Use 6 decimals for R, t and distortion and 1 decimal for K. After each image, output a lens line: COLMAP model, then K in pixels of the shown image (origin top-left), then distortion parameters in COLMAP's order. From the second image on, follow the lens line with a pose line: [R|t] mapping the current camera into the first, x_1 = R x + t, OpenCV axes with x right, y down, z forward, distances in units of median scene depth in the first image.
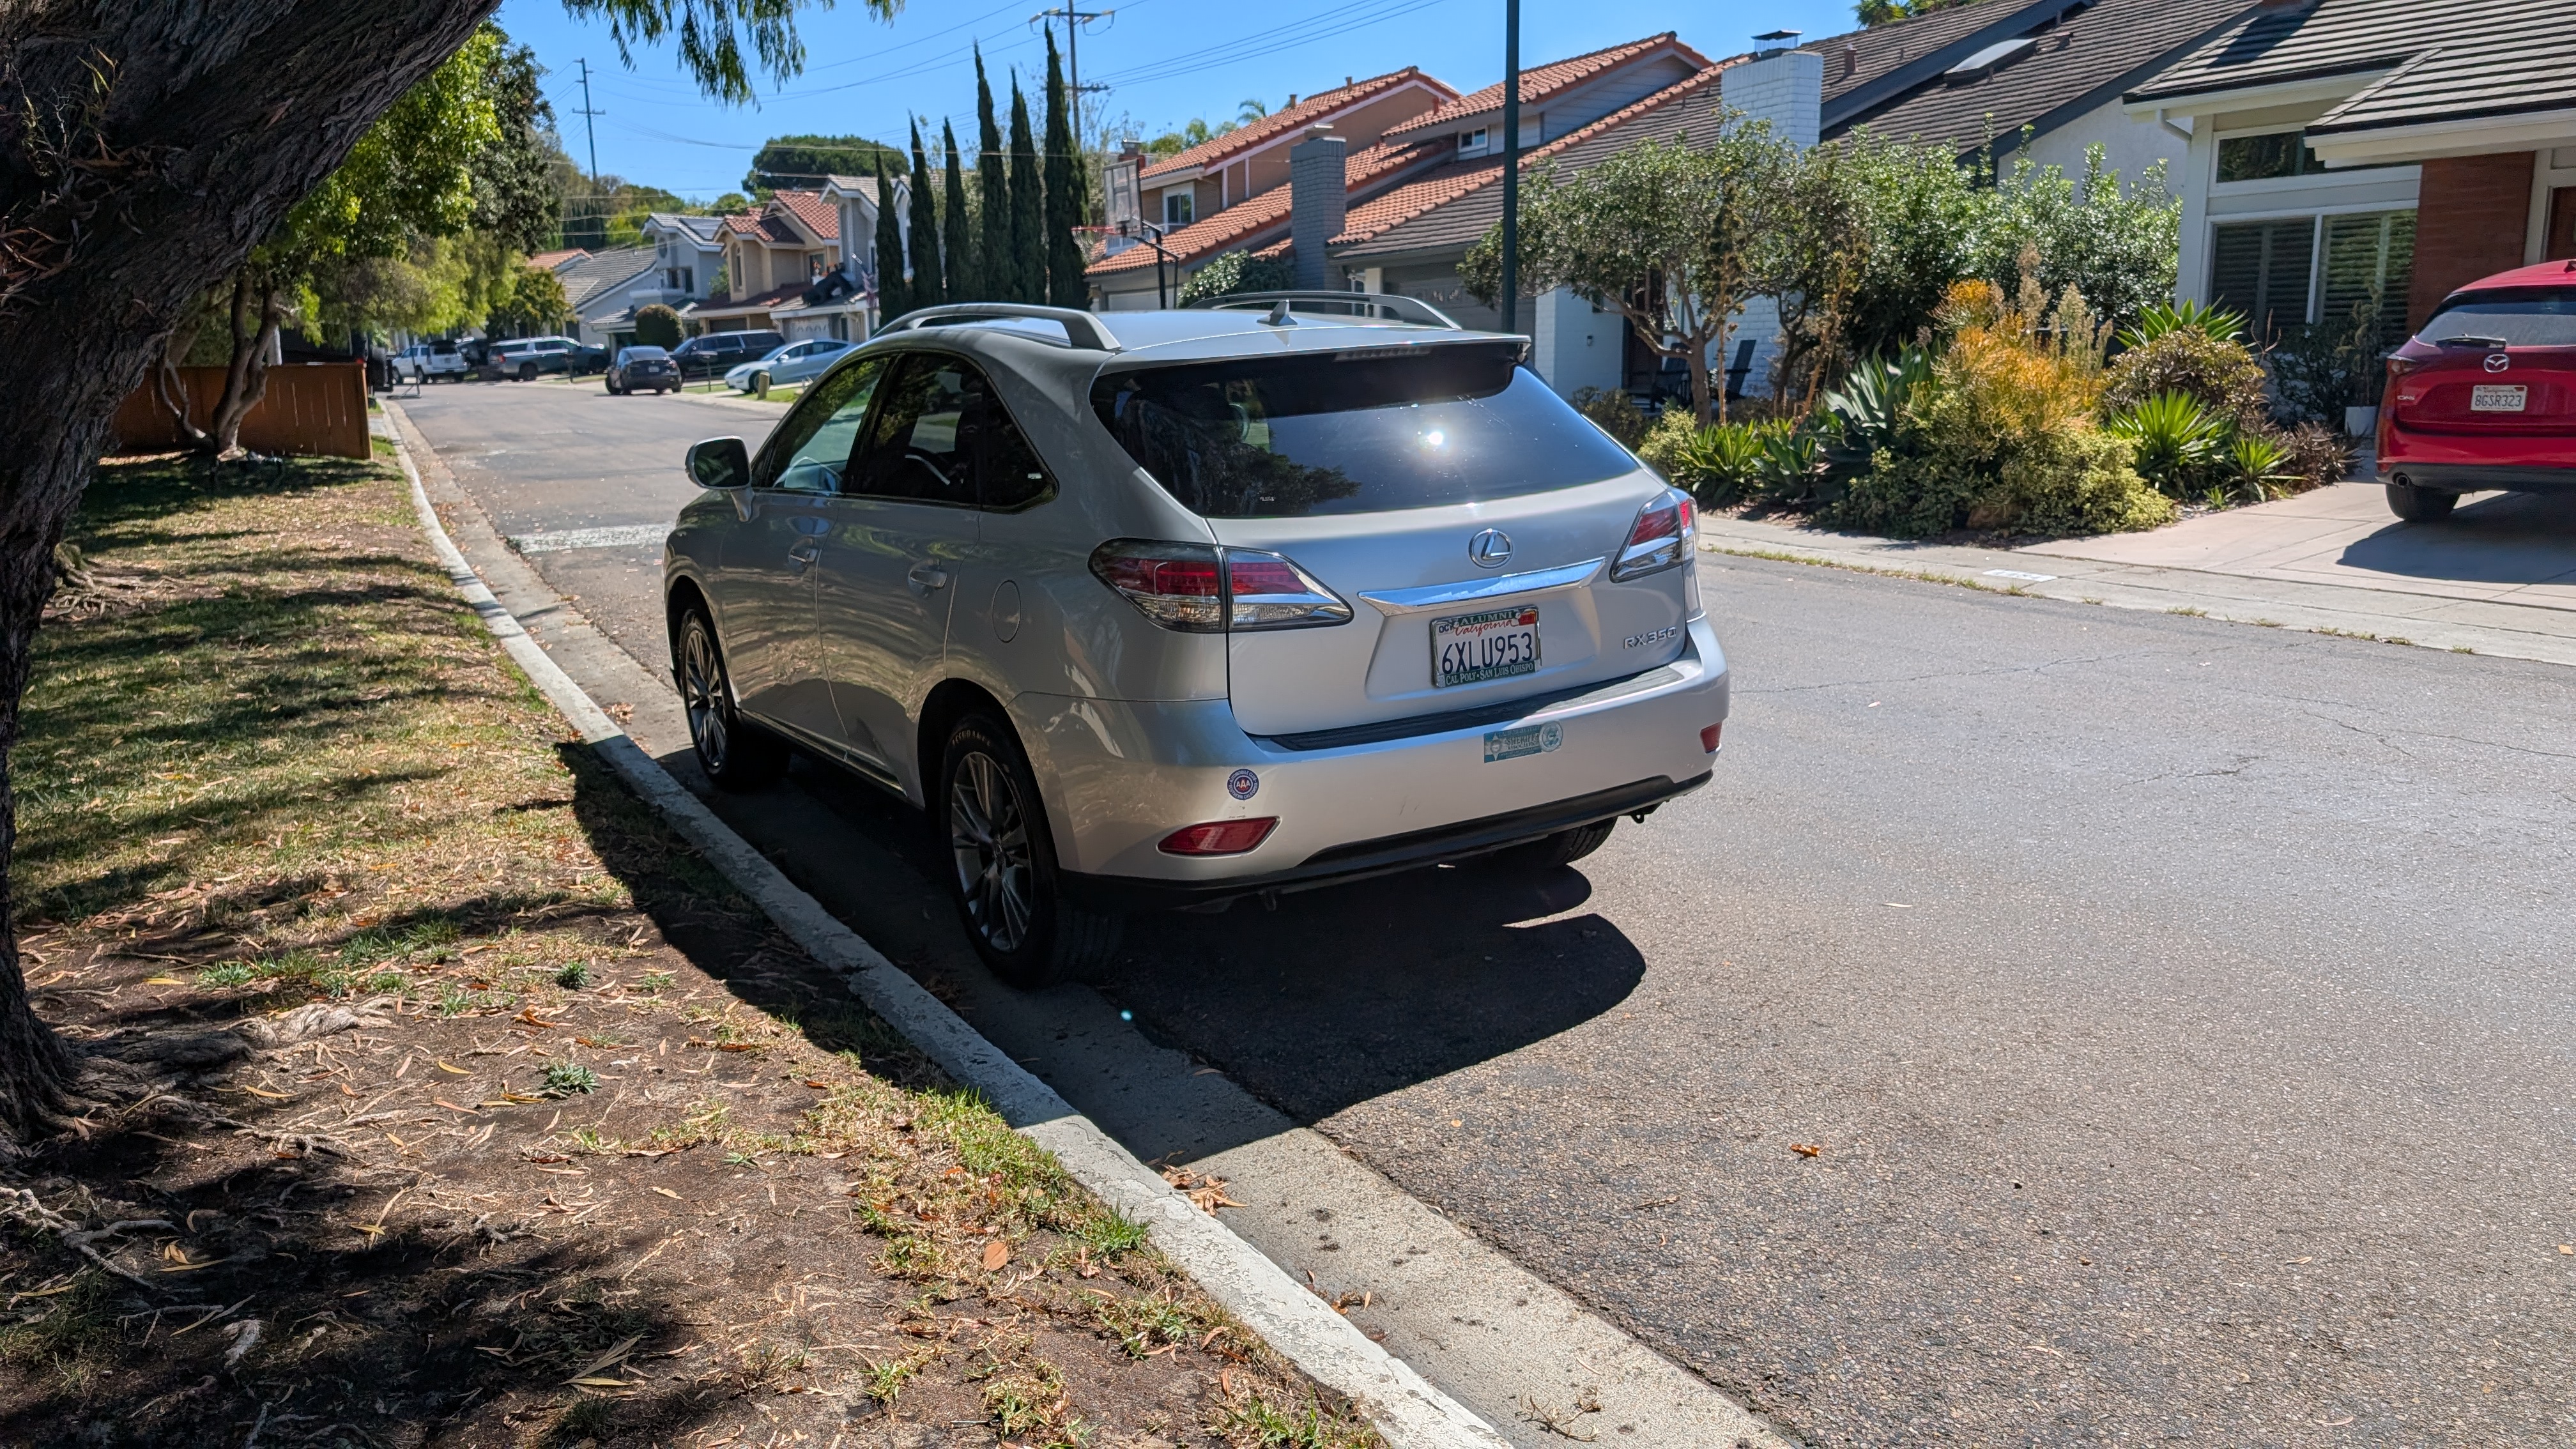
lens RADIAL K [[1863.2, 0, 1287.4], [0, 1863.2, 729.1], [0, 0, 1]] dist [0.003224, 0.000538]
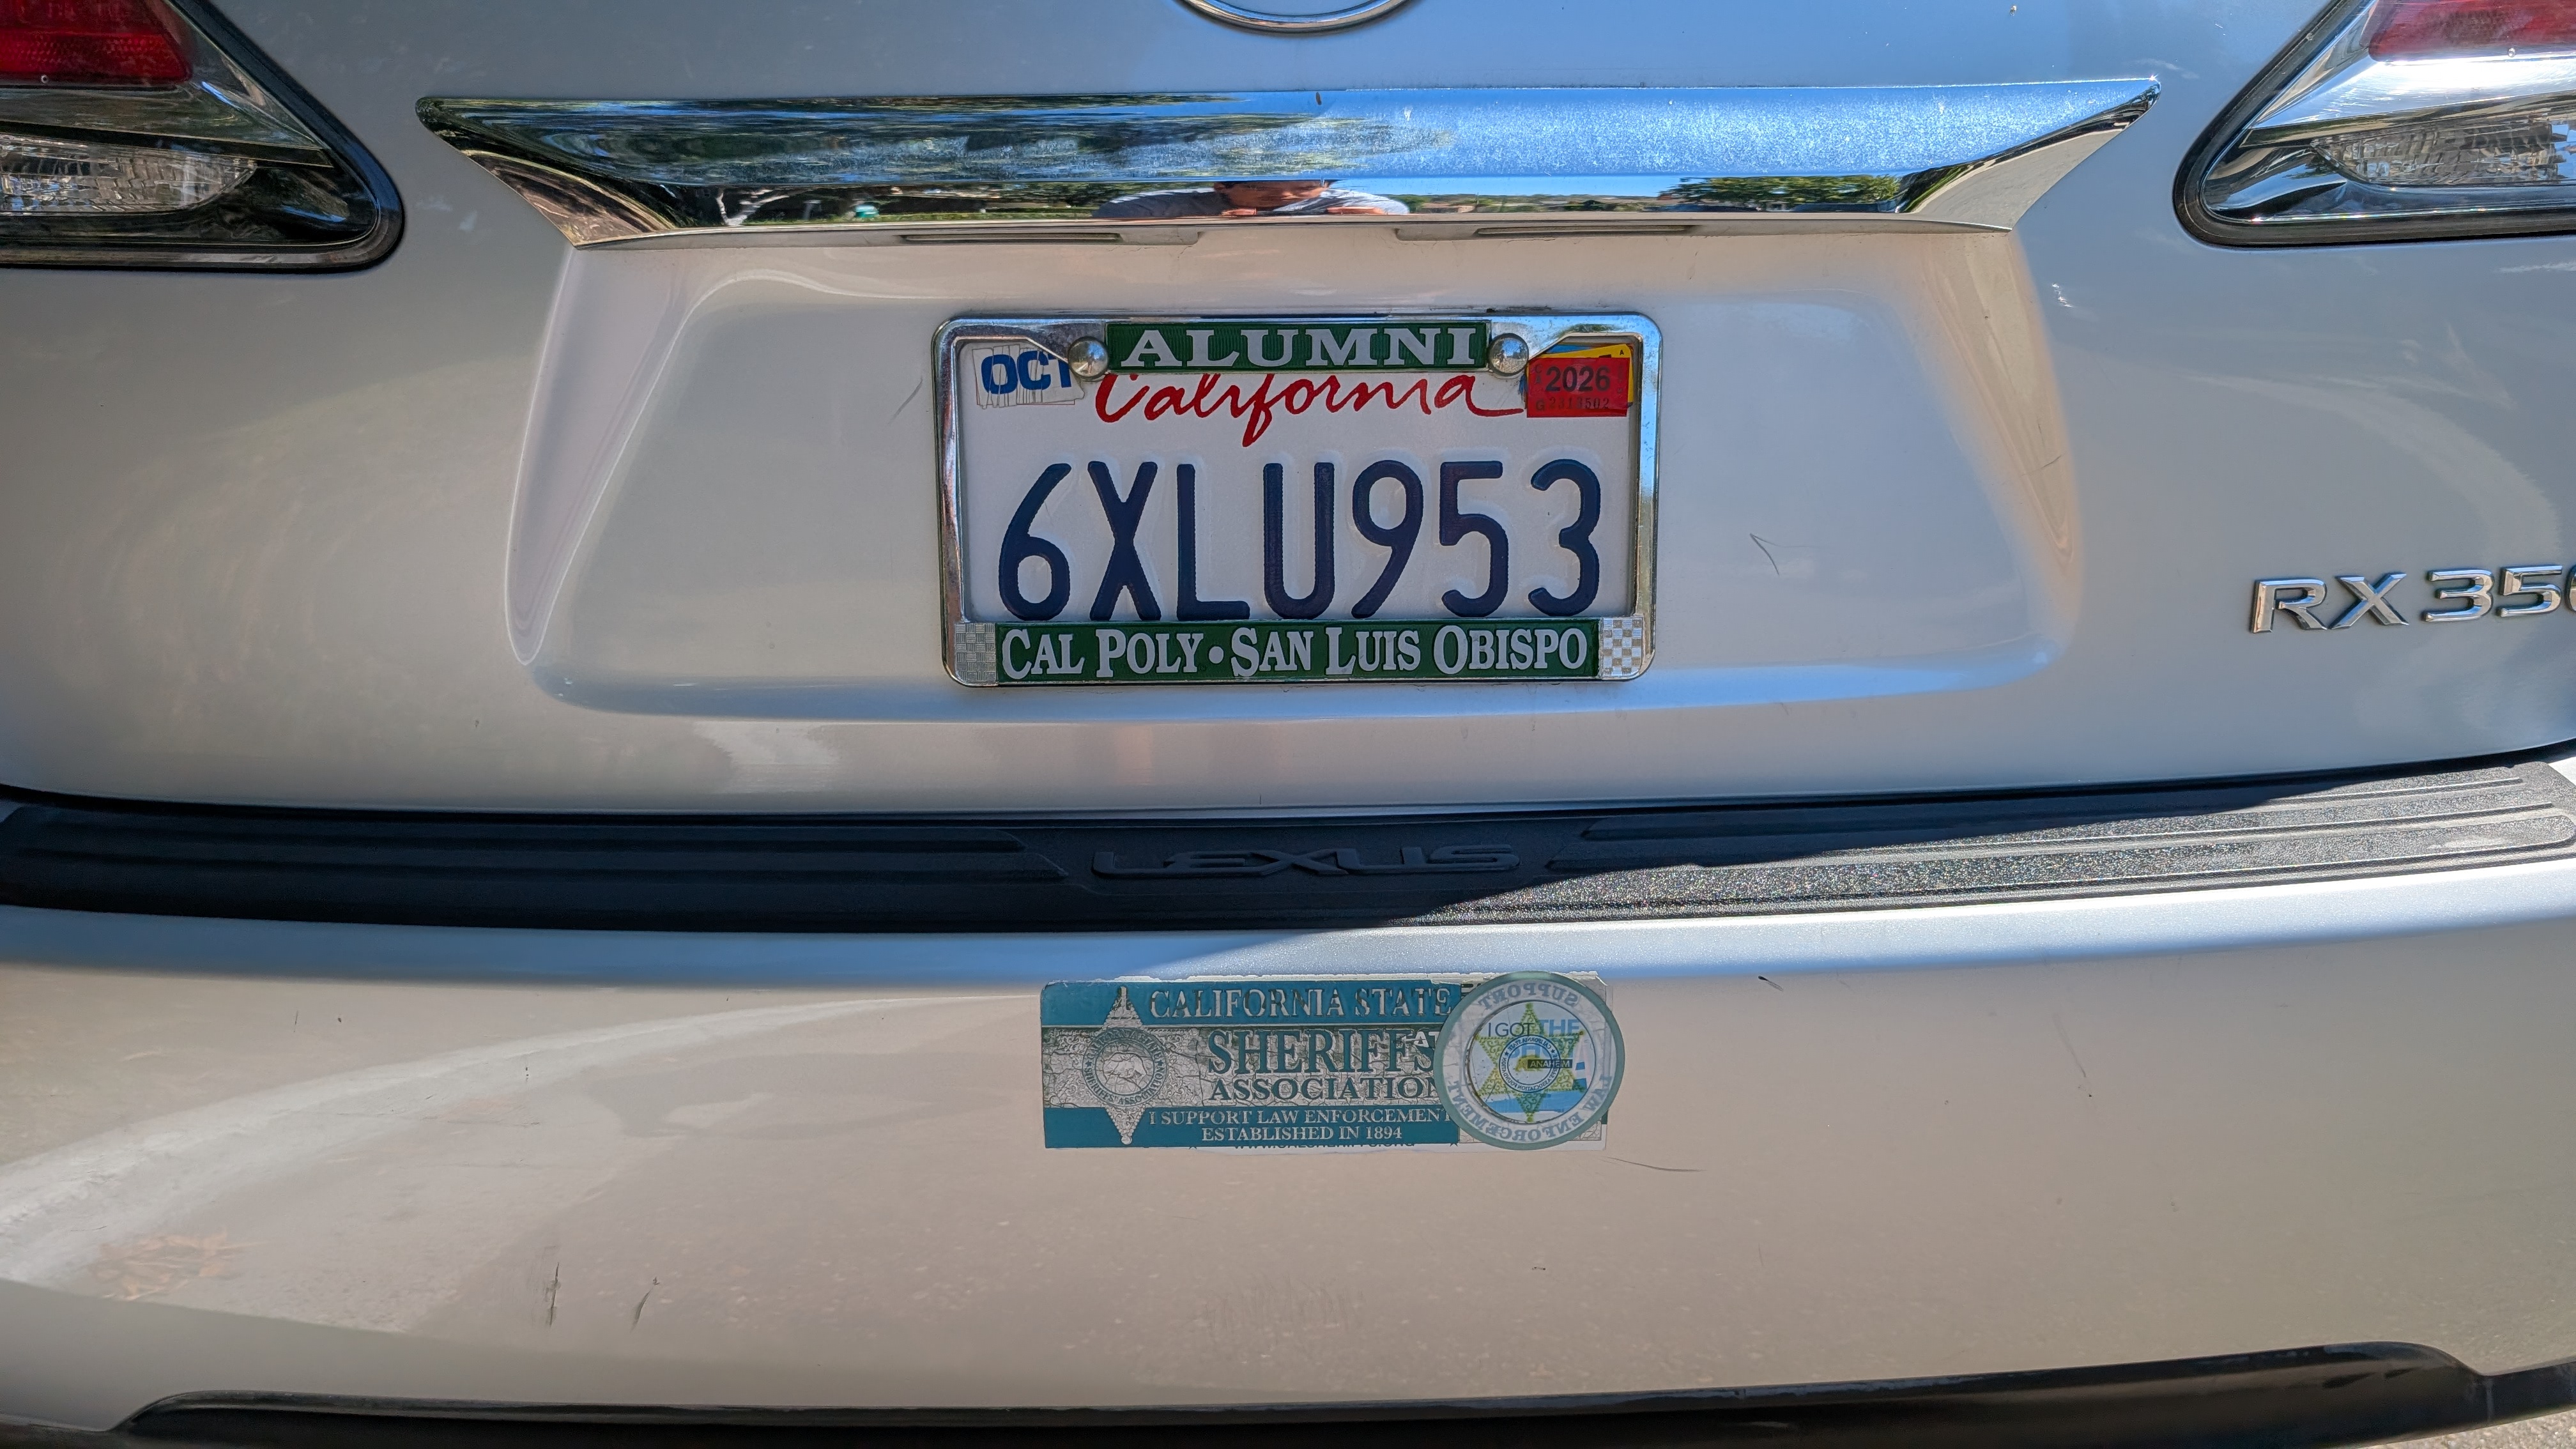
lens RADIAL K [[1863.2, 0, 1288.5], [0, 1863.2, 719.6], [0, 0, 1]] dist [0.003224, 0.000538]
pose [[0.861911, 0.133383, -0.489201, 0.165830], [-0.135336, 0.990297, 0.031565, -0.024072], [0.488665, 0.039001, 0.871599, 0.695284]]
